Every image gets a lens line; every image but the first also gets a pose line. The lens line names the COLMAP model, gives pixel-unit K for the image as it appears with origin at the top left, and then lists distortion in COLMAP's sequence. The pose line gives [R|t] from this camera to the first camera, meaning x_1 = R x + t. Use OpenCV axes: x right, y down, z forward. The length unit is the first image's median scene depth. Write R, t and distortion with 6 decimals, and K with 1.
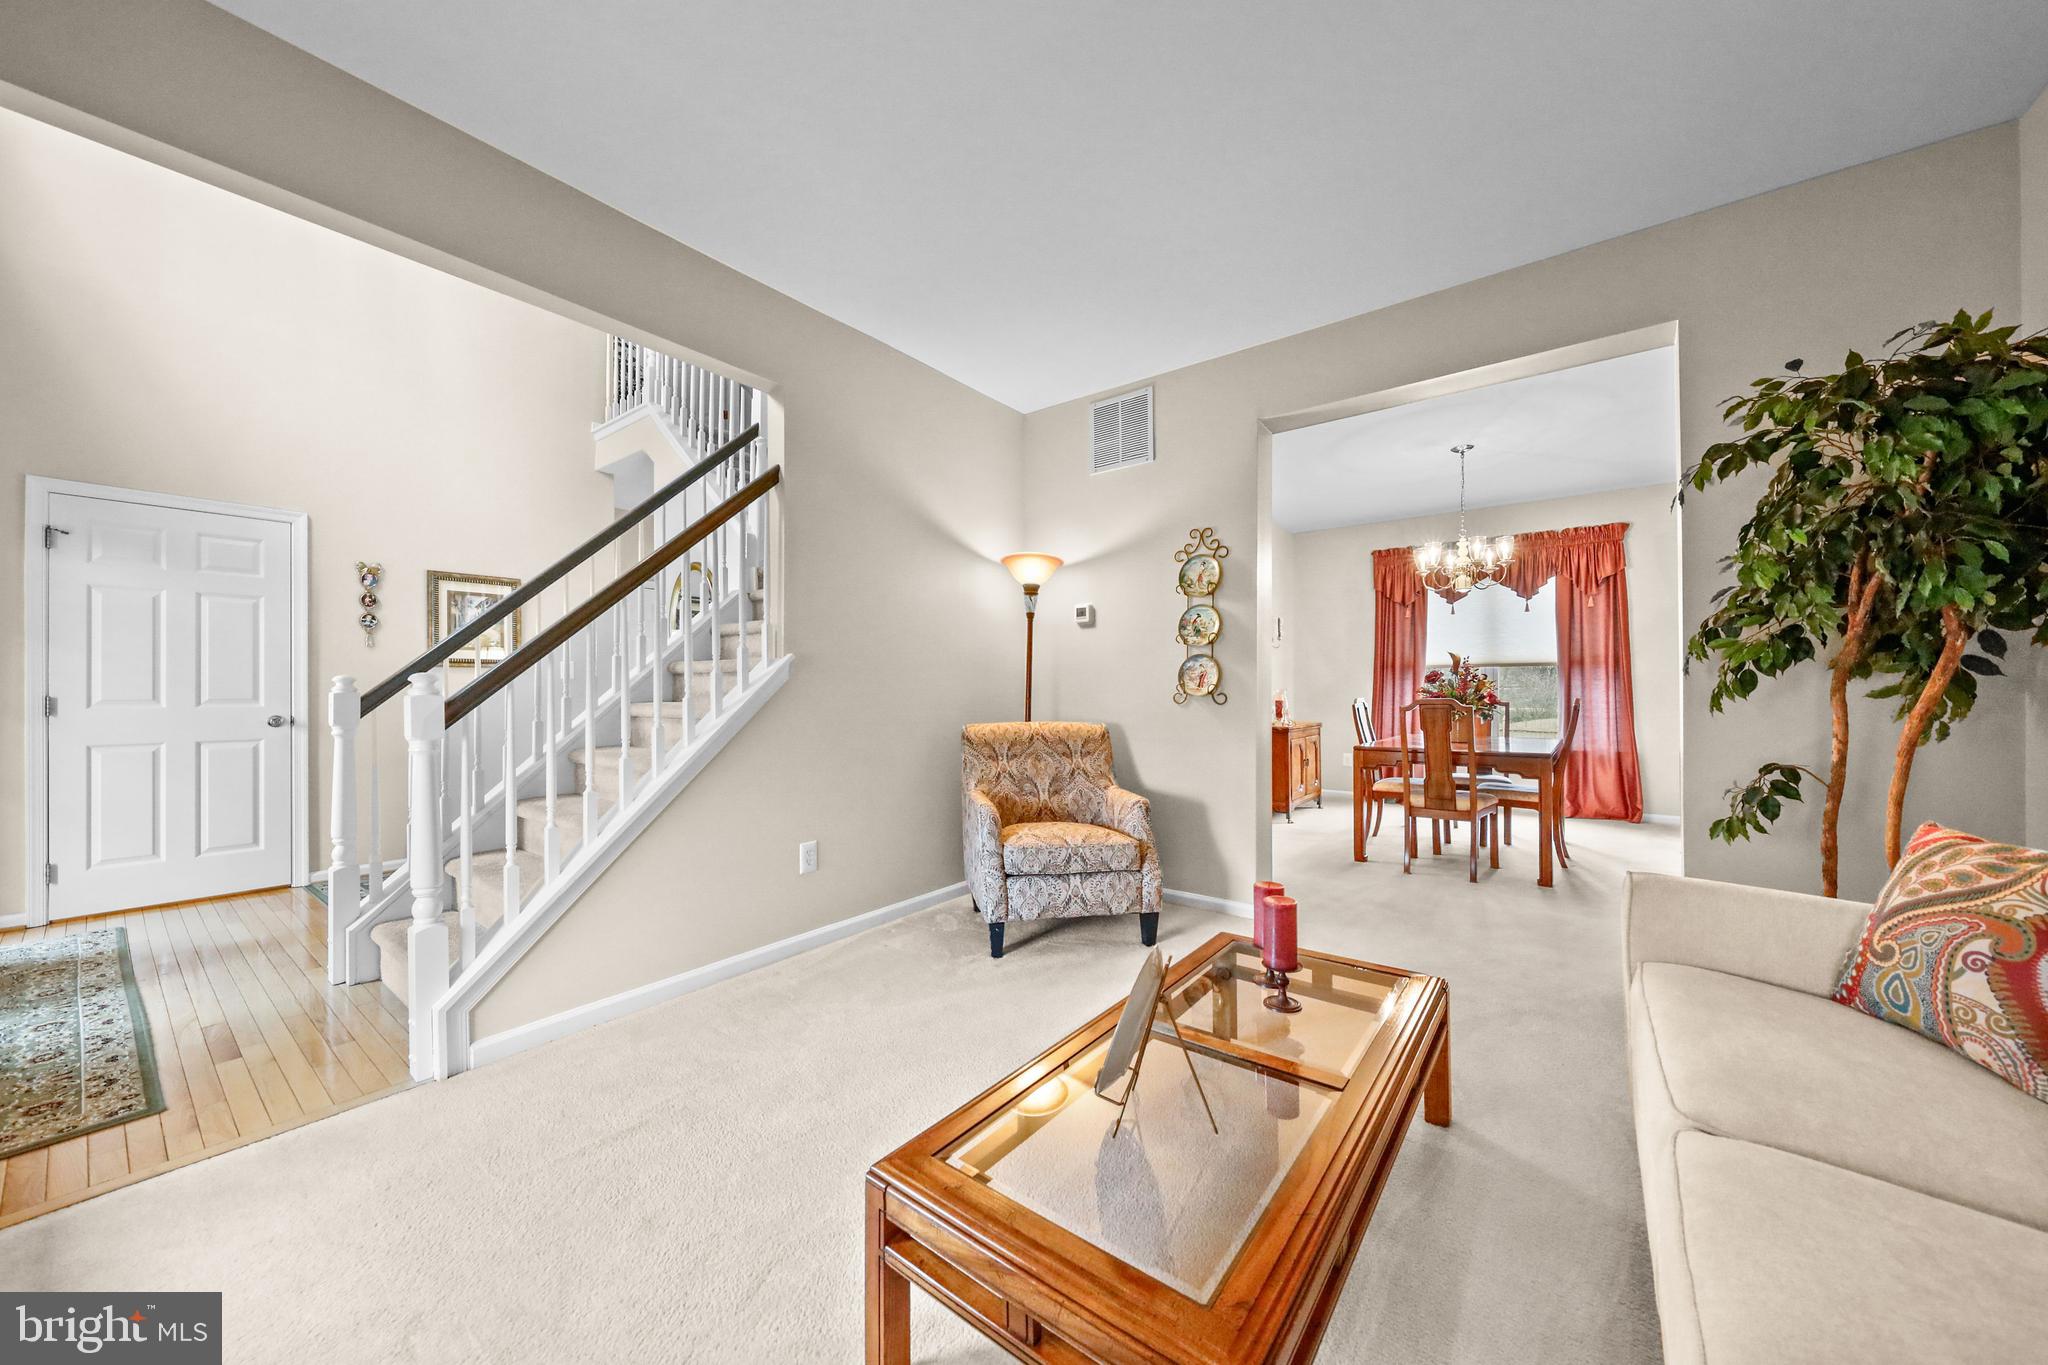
lens RADIAL K [[719.4, 0, 1032.9], [0, 719.4, 676.0], [0, 0, 1]] dist [-0.000985, -0.000329]
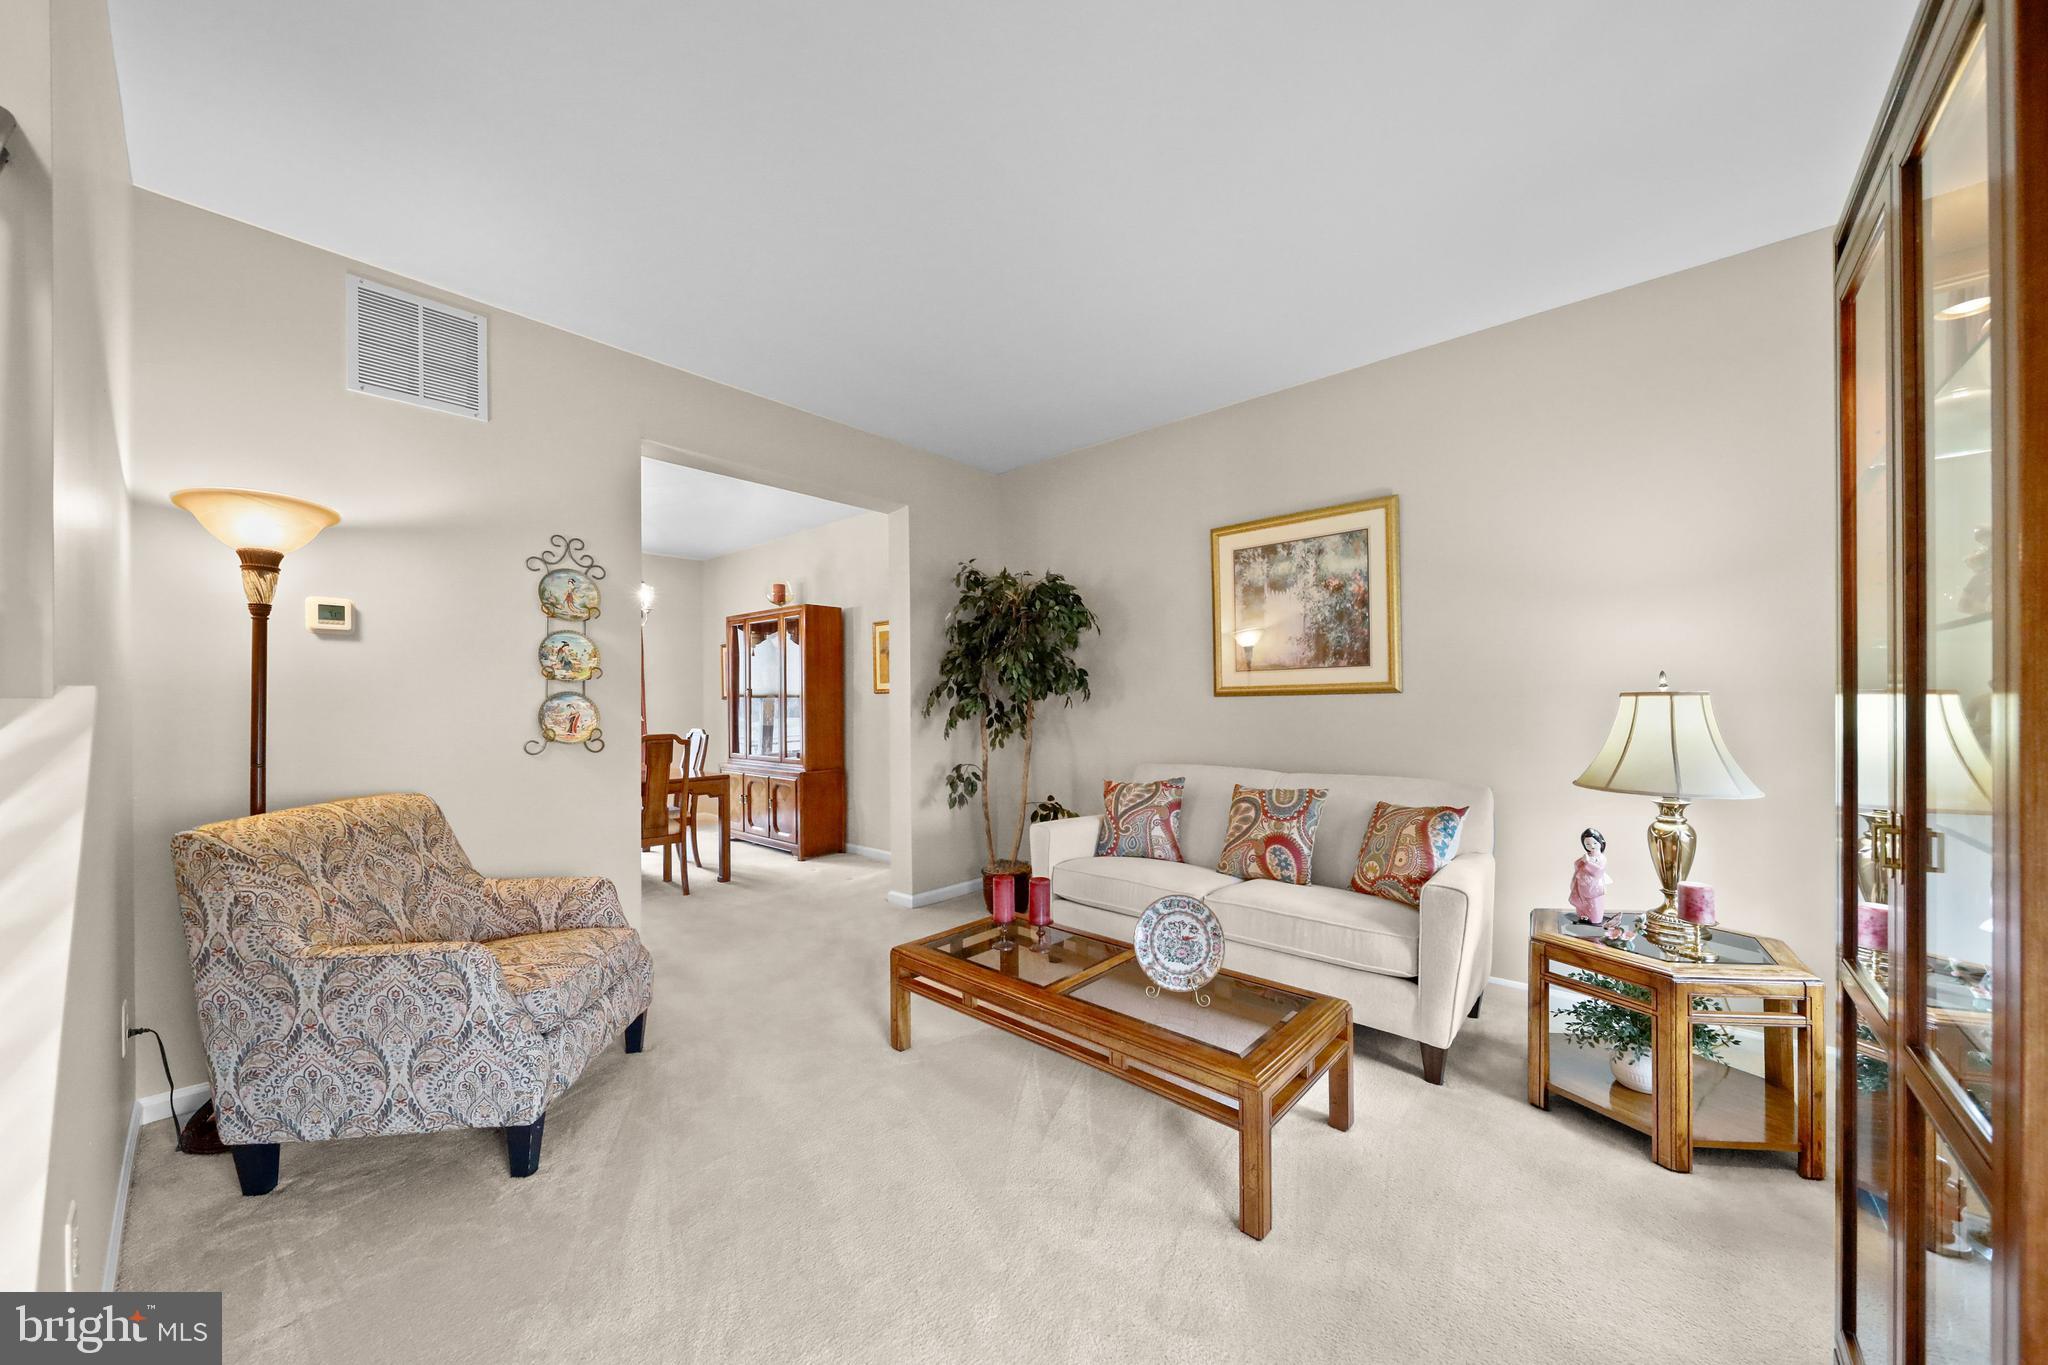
lens RADIAL K [[715.2, 0, 1023.6], [0, 715.2, 688.0], [0, 0, 1]] dist [0.000927, -0.001386]
pose [[0.077459, 0.026783, 0.996636, -0.528008], [-0.015711, 0.999548, -0.025640, -0.021805], [-0.996872, -0.013672, 0.077845, 0.422756]]
